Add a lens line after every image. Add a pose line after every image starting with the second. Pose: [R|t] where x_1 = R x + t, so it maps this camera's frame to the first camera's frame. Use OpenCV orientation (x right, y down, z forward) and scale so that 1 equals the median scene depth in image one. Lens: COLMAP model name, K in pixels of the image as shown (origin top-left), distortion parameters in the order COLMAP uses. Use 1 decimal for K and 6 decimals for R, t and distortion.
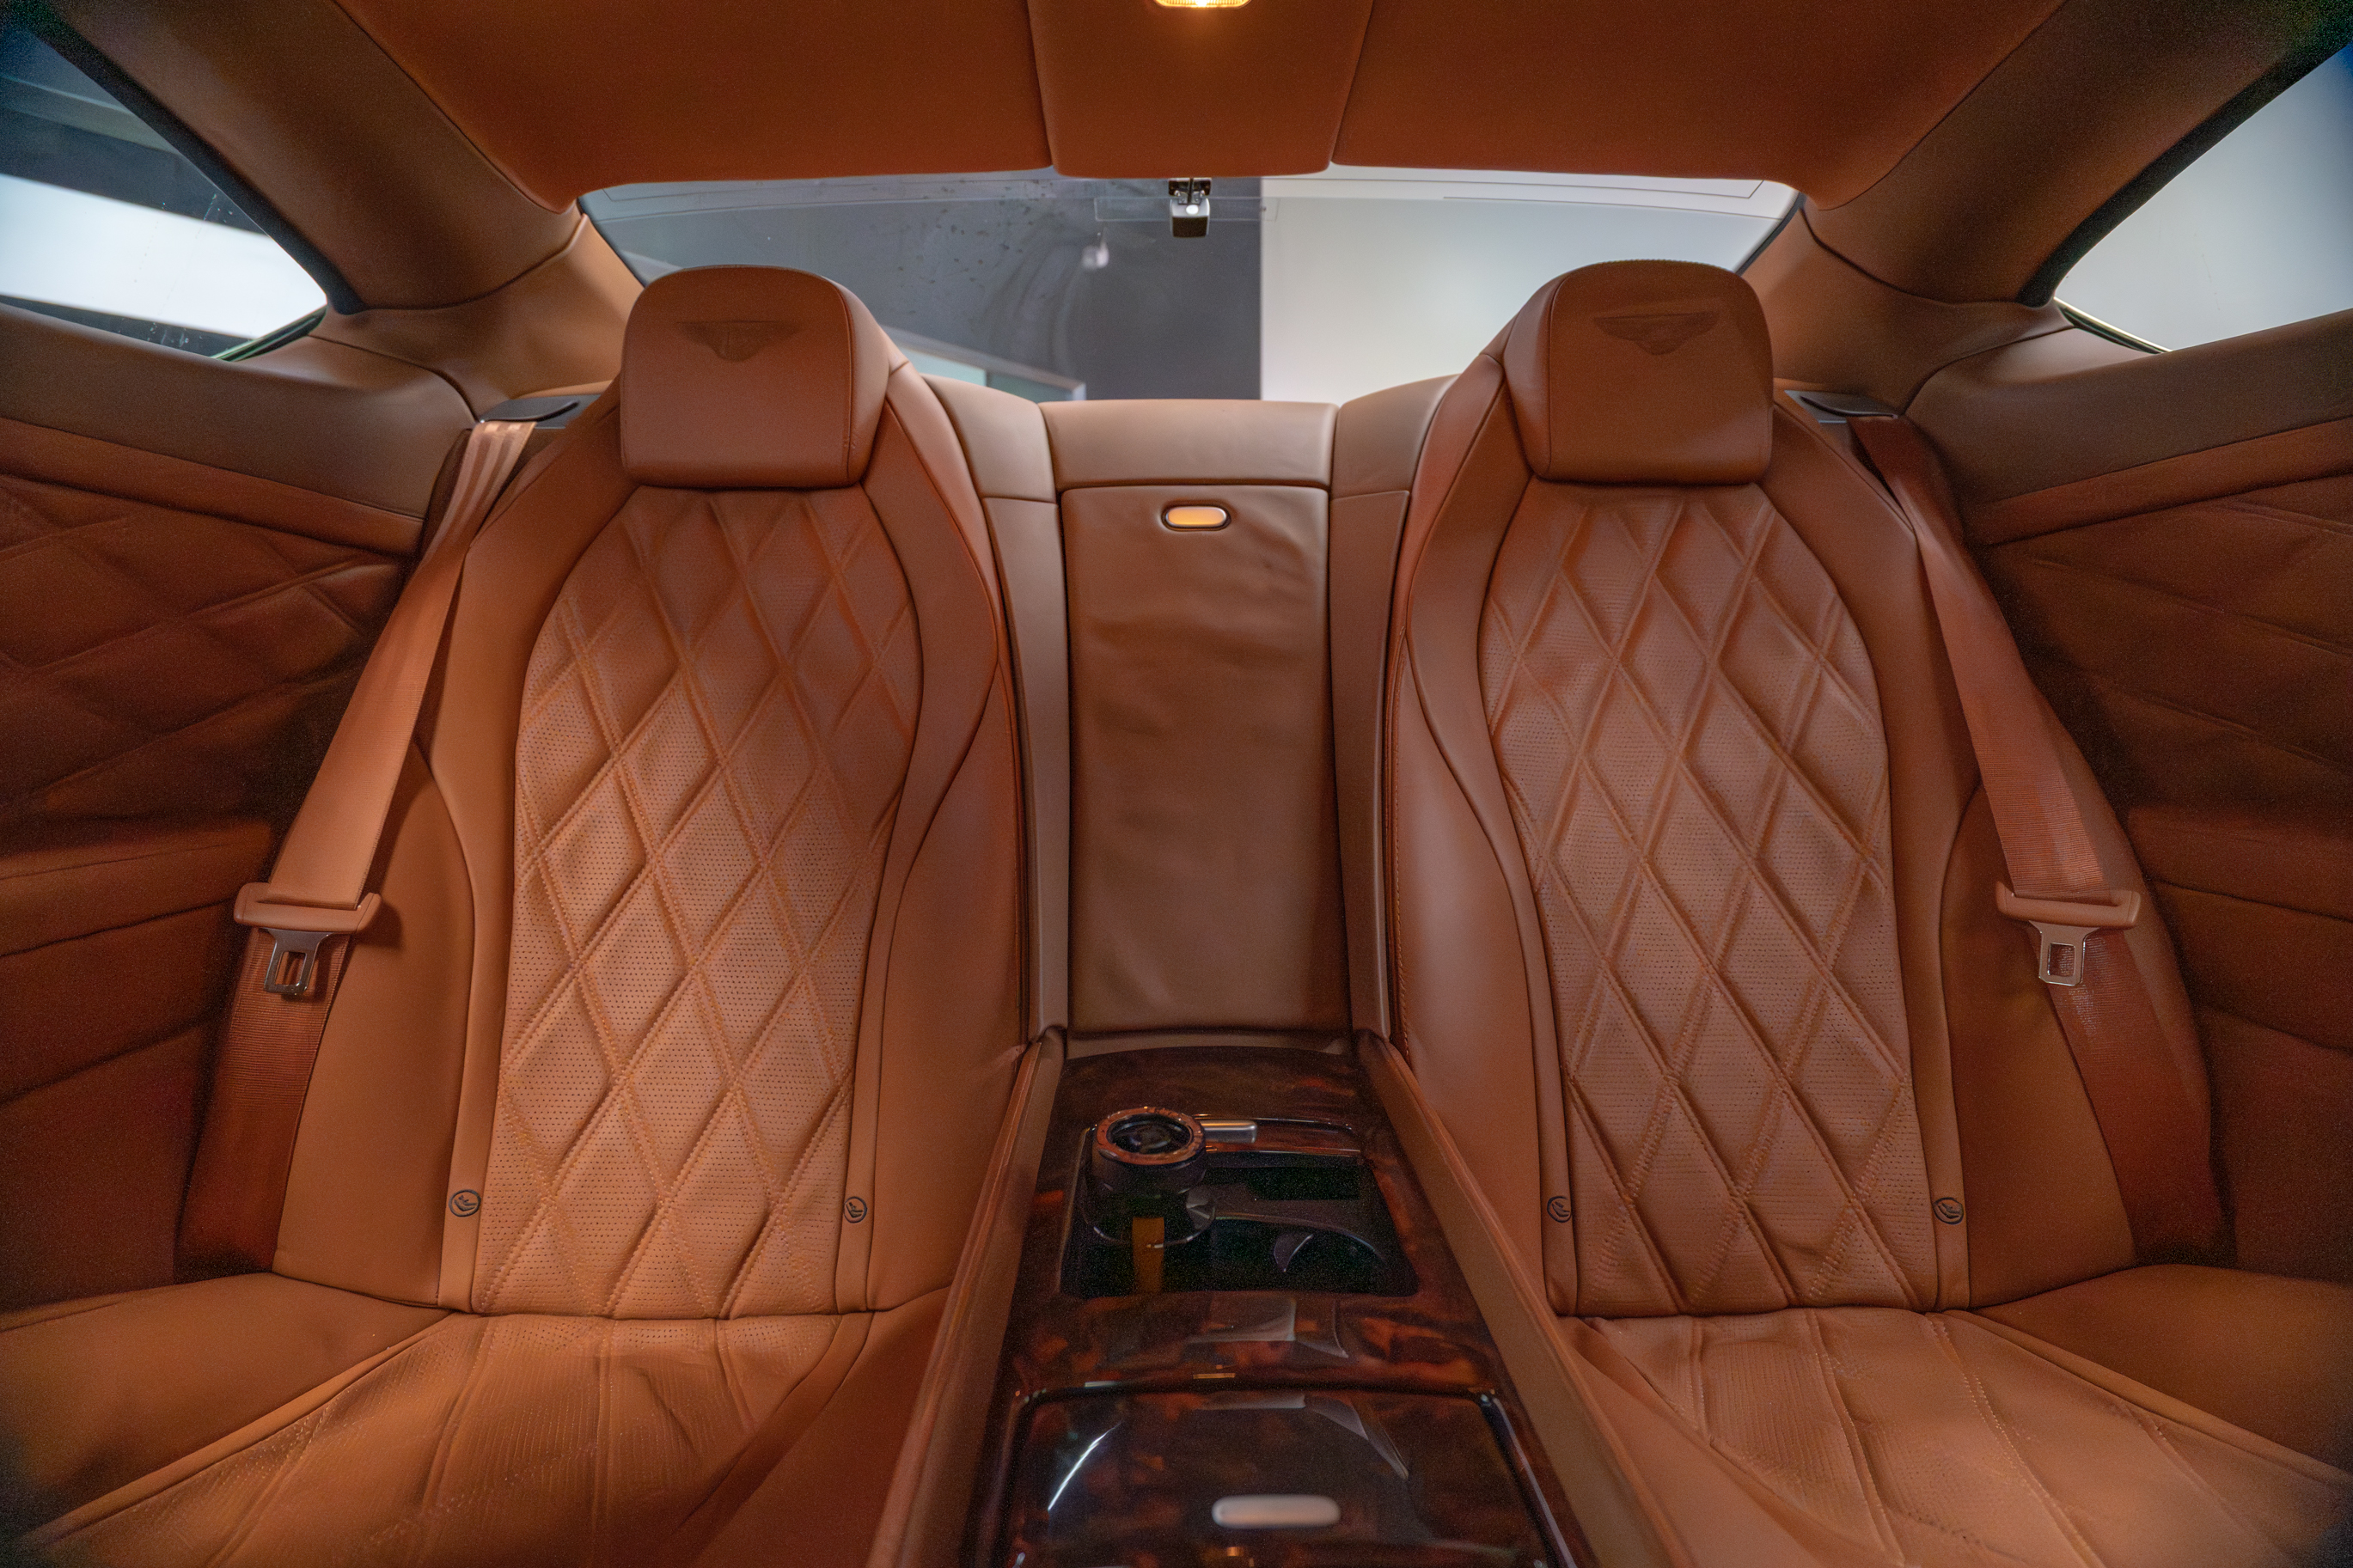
lens RADIAL K [[1047.8, 0, 1183.0], [0, 1047.8, 790.3], [0, 0, 1]] dist [-0.001590, -0.000810]
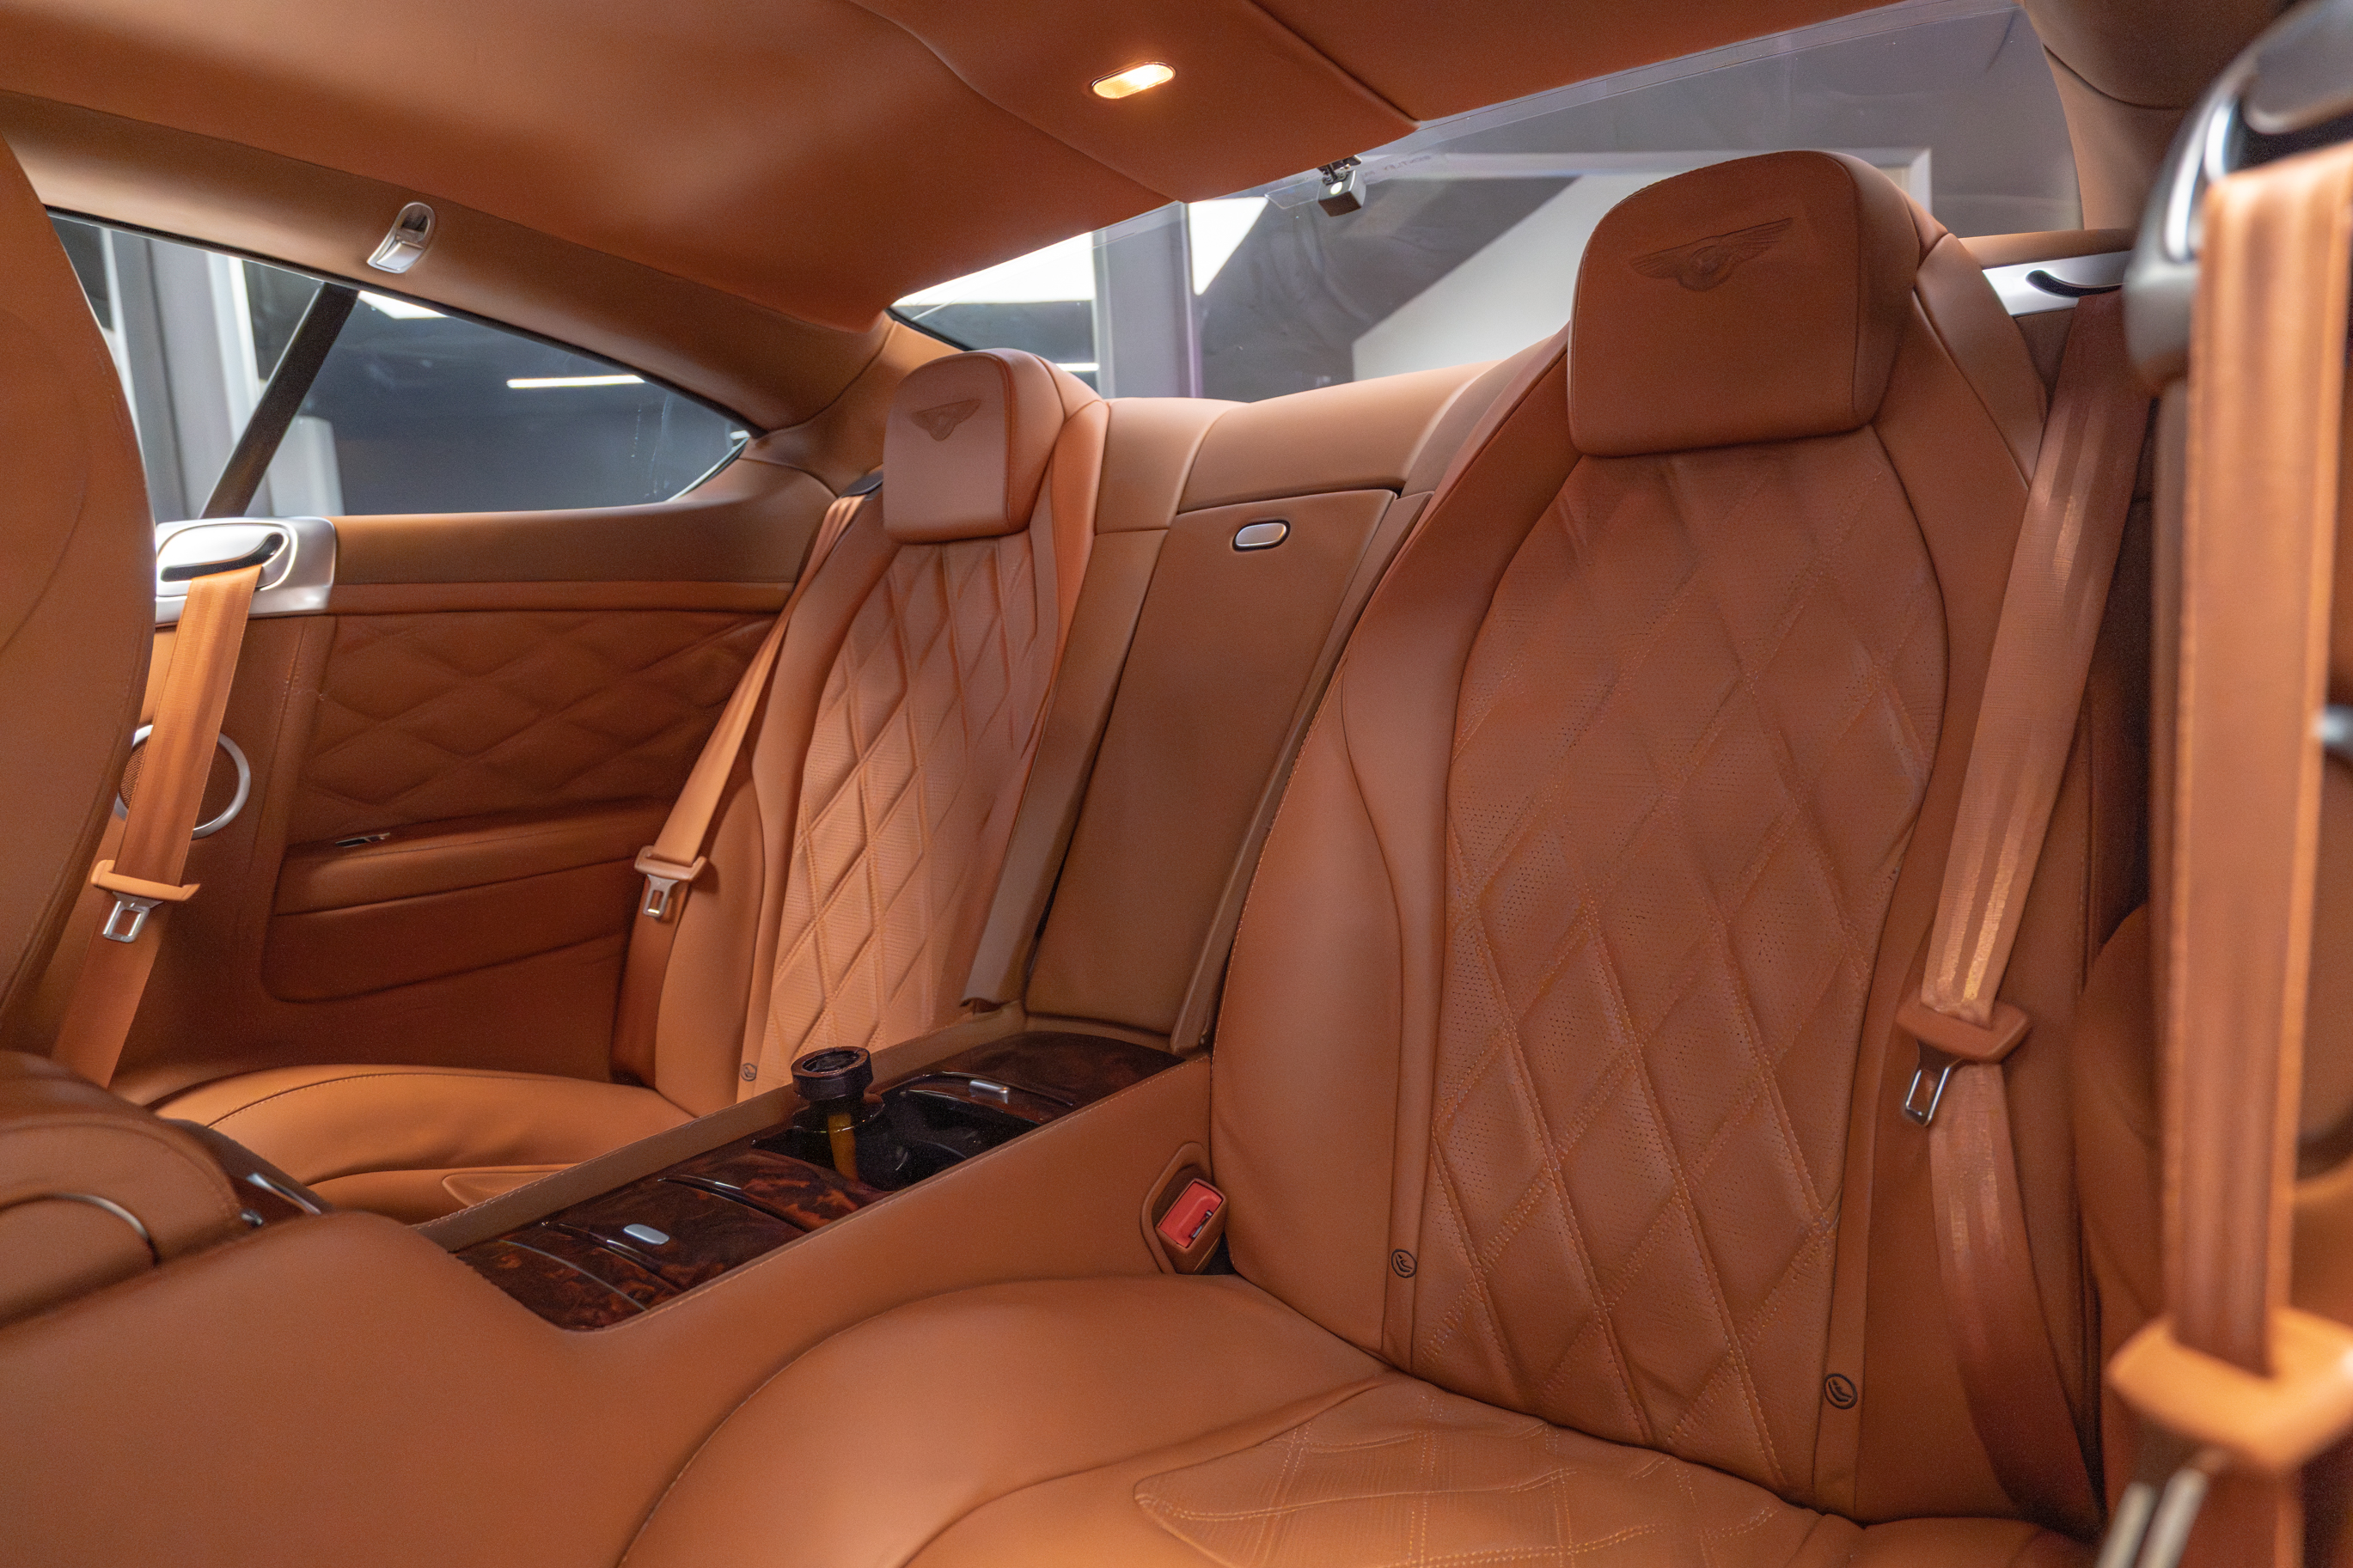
lens RADIAL K [[1348.3, 0, 1163.2], [0, 1348.3, 795.5], [0, 0, 1]] dist [-0.000075, -0.001513]
pose [[0.777630, 0.038597, -0.627536, 0.898528], [-0.008741, 0.998681, 0.050593, -0.088068], [0.628661, -0.033857, 0.776942, -0.086722]]
